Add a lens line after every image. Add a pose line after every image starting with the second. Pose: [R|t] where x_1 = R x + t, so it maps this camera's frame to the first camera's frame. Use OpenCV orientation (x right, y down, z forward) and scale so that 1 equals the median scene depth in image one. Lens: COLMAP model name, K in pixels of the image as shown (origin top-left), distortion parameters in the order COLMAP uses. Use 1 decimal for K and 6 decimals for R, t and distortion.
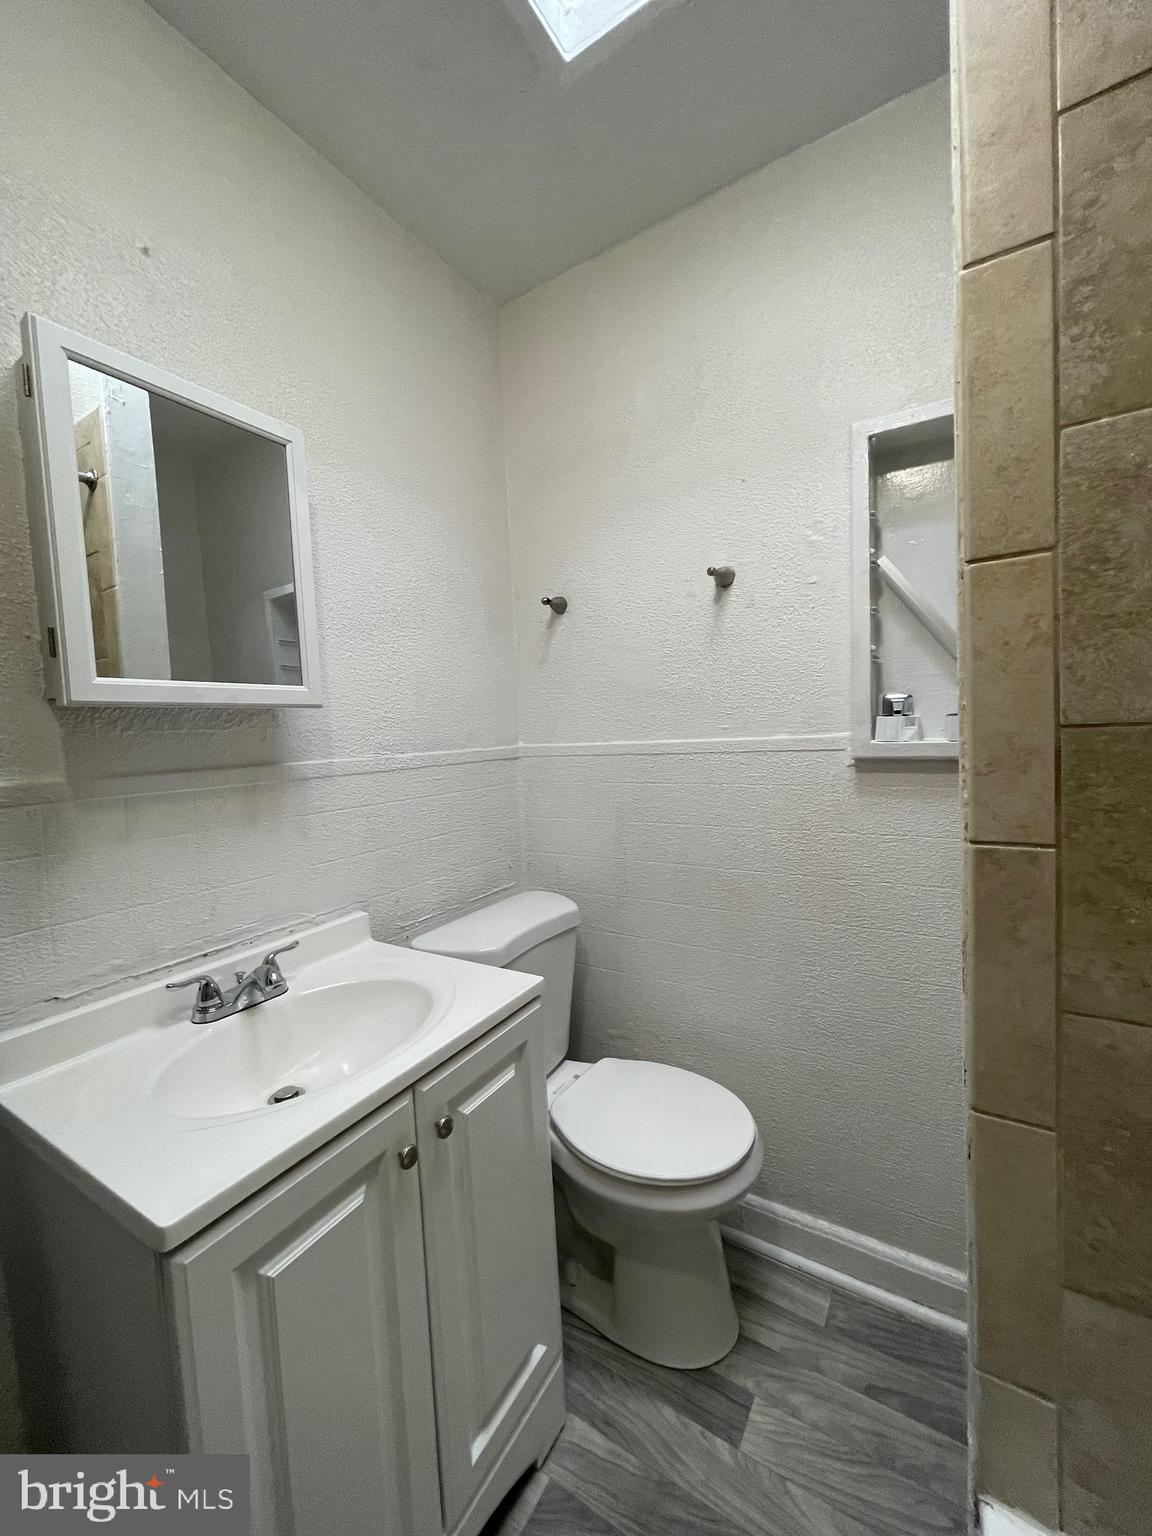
lens RADIAL K [[613.8, 0, 576.0], [0, 613.8, 763.6], [0, 0, 1]] dist [0.001290, -0.000229]
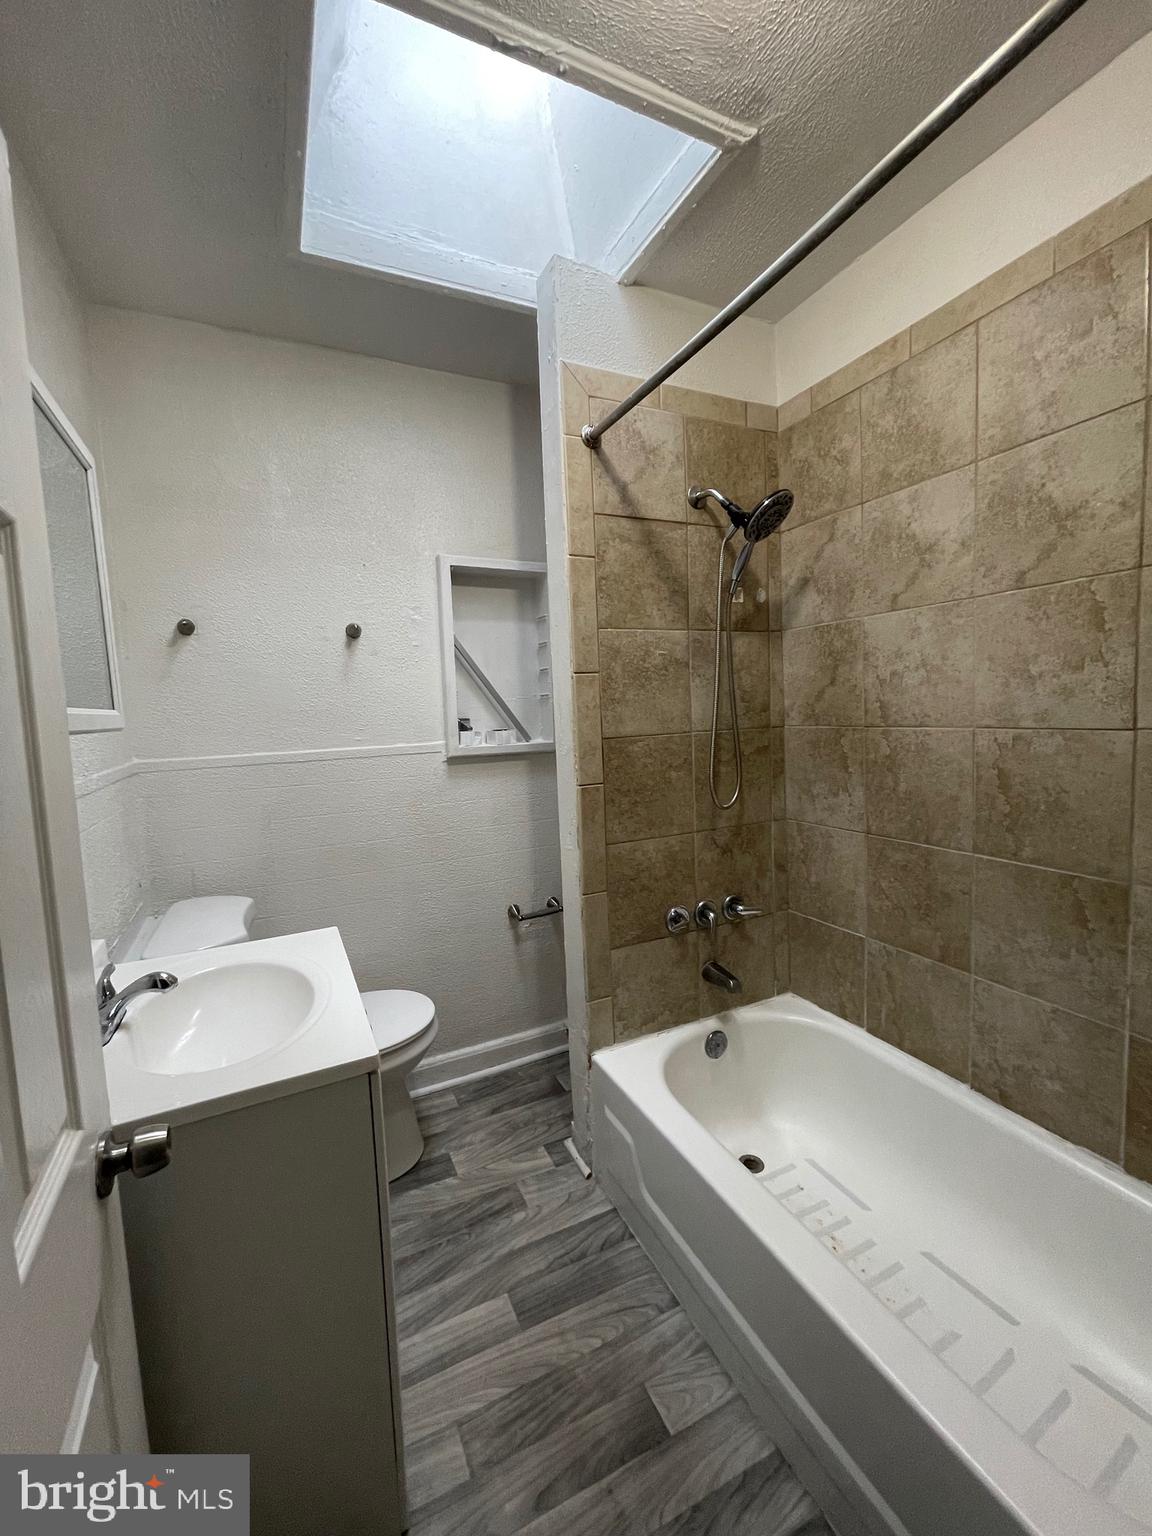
lens RADIAL K [[613.8, 0, 568.6], [0, 613.8, 764.1], [0, 0, 1]] dist [0.001290, -0.000229]
pose [[0.536226, -0.056756, 0.842164, -0.844754], [0.059999, 0.997776, 0.029041, -0.019389], [-0.841939, 0.034956, 0.538438, -0.170895]]
